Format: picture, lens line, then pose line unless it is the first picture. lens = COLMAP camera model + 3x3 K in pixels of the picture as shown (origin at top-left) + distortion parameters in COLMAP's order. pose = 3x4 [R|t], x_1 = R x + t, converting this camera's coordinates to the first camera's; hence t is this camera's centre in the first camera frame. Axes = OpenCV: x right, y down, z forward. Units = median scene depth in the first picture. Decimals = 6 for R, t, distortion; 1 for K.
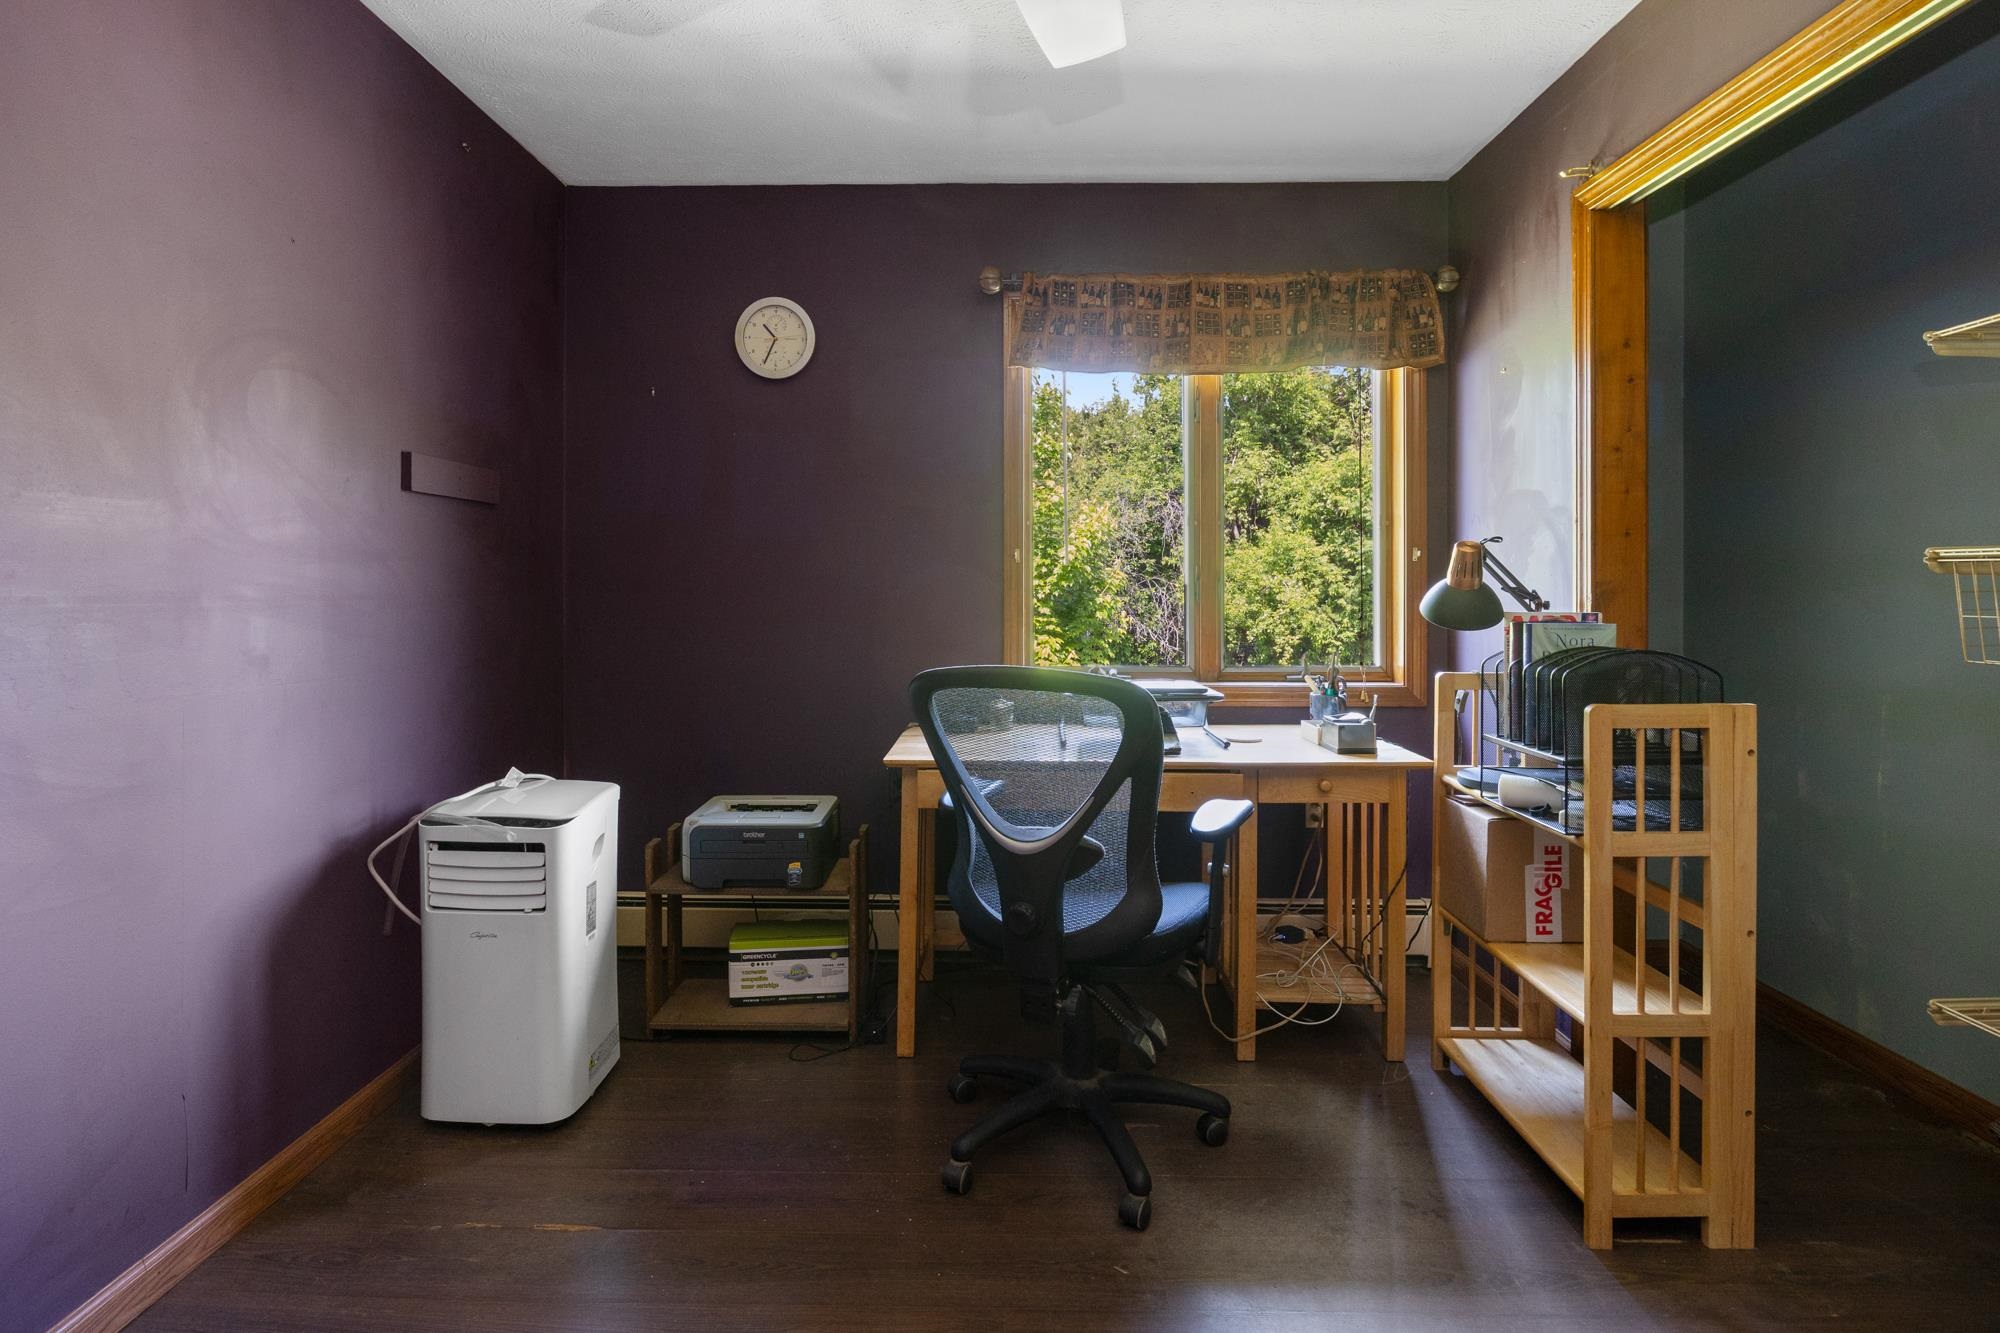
lens RADIAL K [[1074.5, 0, 1011.3], [0, 1074.5, 599.6], [0, 0, 1]] dist [-0.000704, -0.001749]
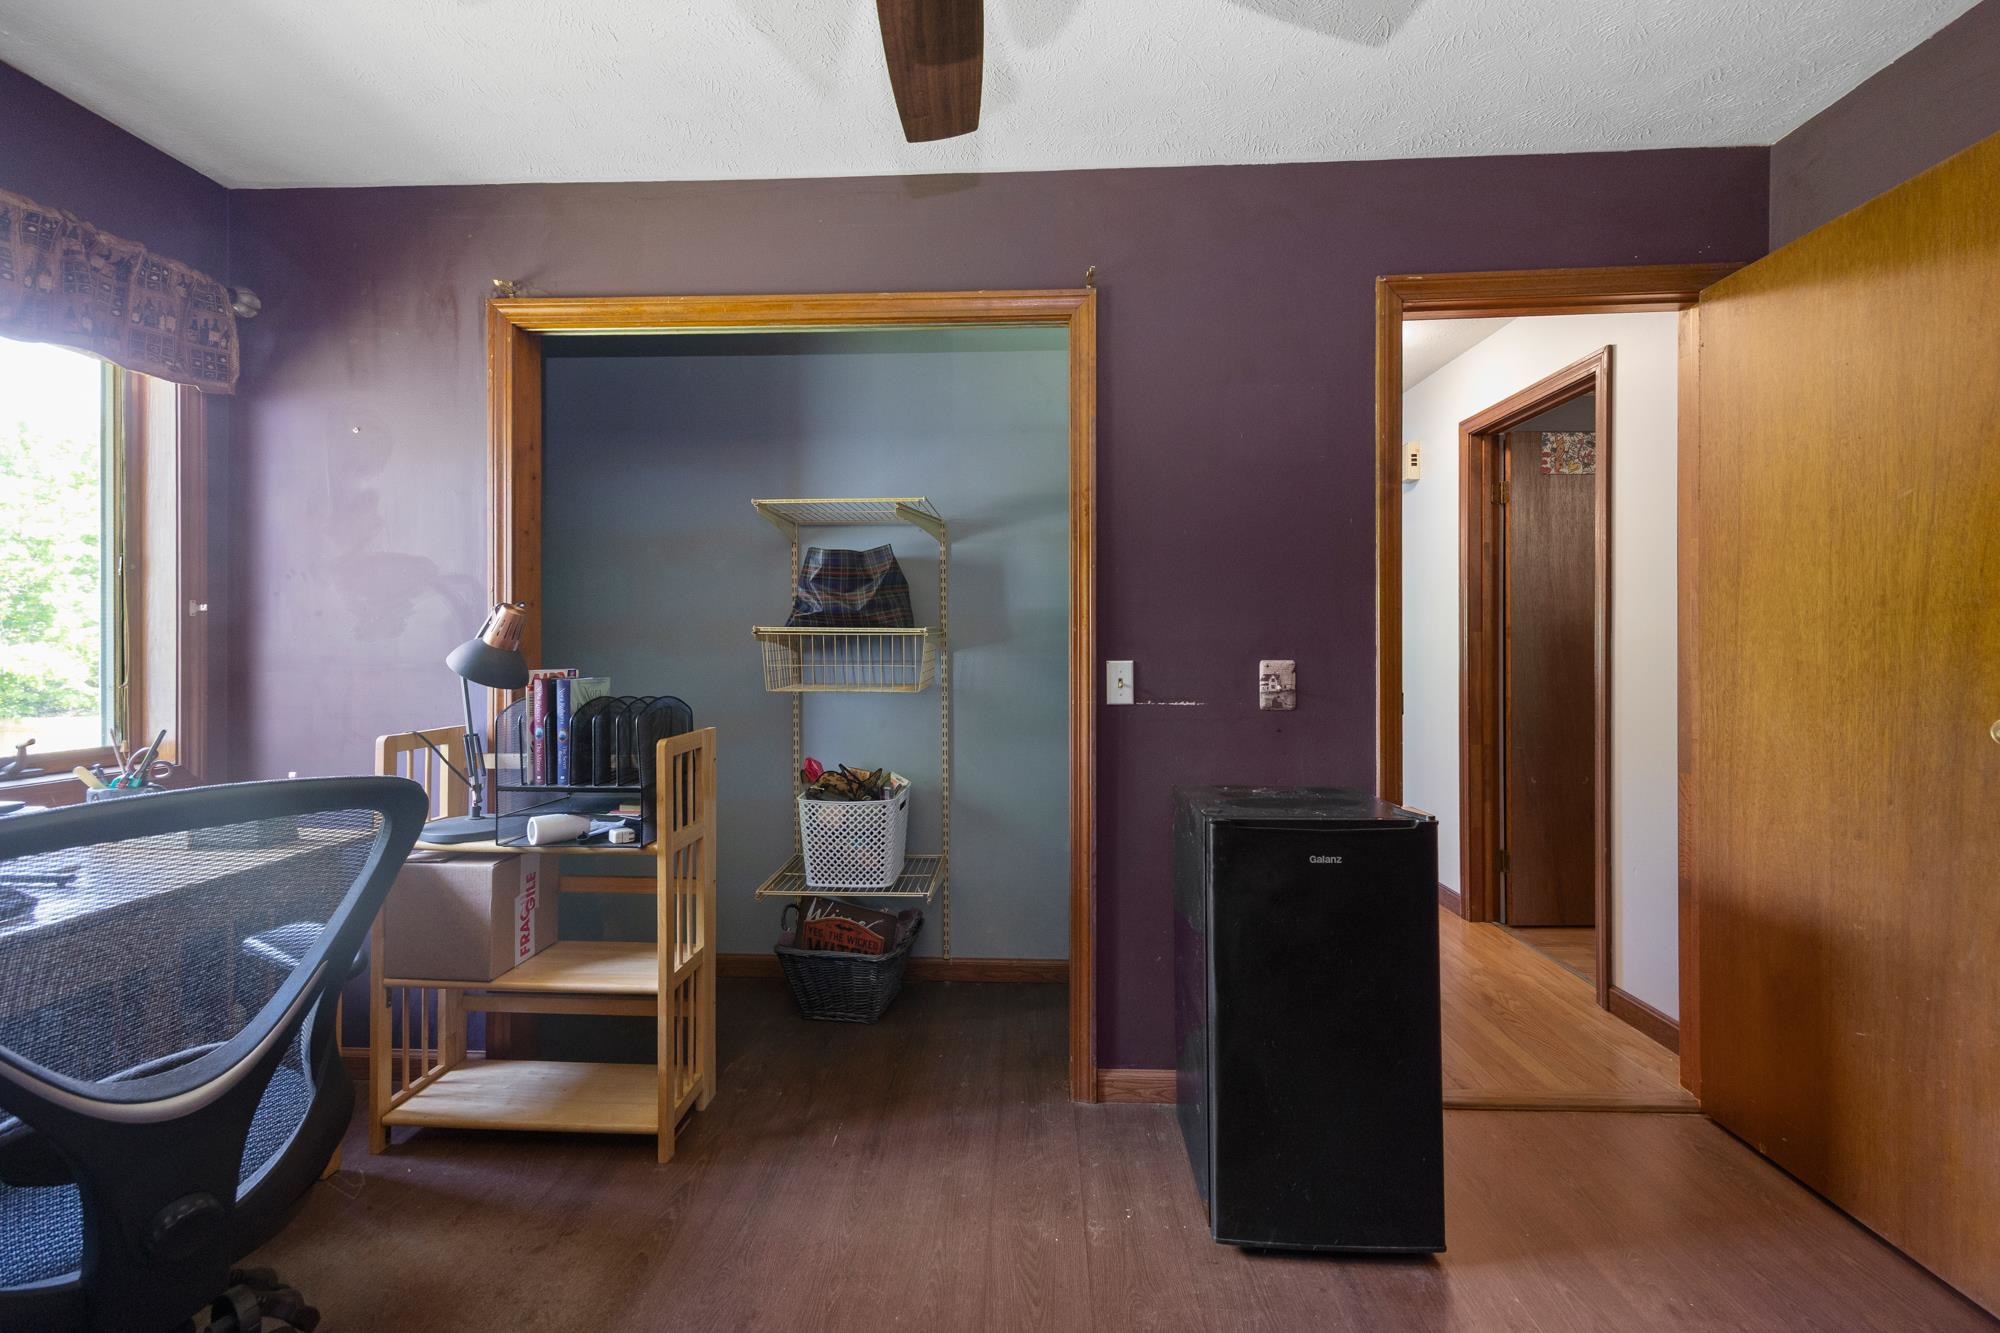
lens RADIAL K [[821.4, 0, 1000.4], [0, 821.4, 652.4], [0, 0, 1]] dist [0.002356, 0.000191]
pose [[0.023915, -0.003024, 0.999709, -0.324297], [0.006594, 0.999974, 0.002867, -0.005363], [-0.999692, 0.006524, 0.023935, 0.428599]]
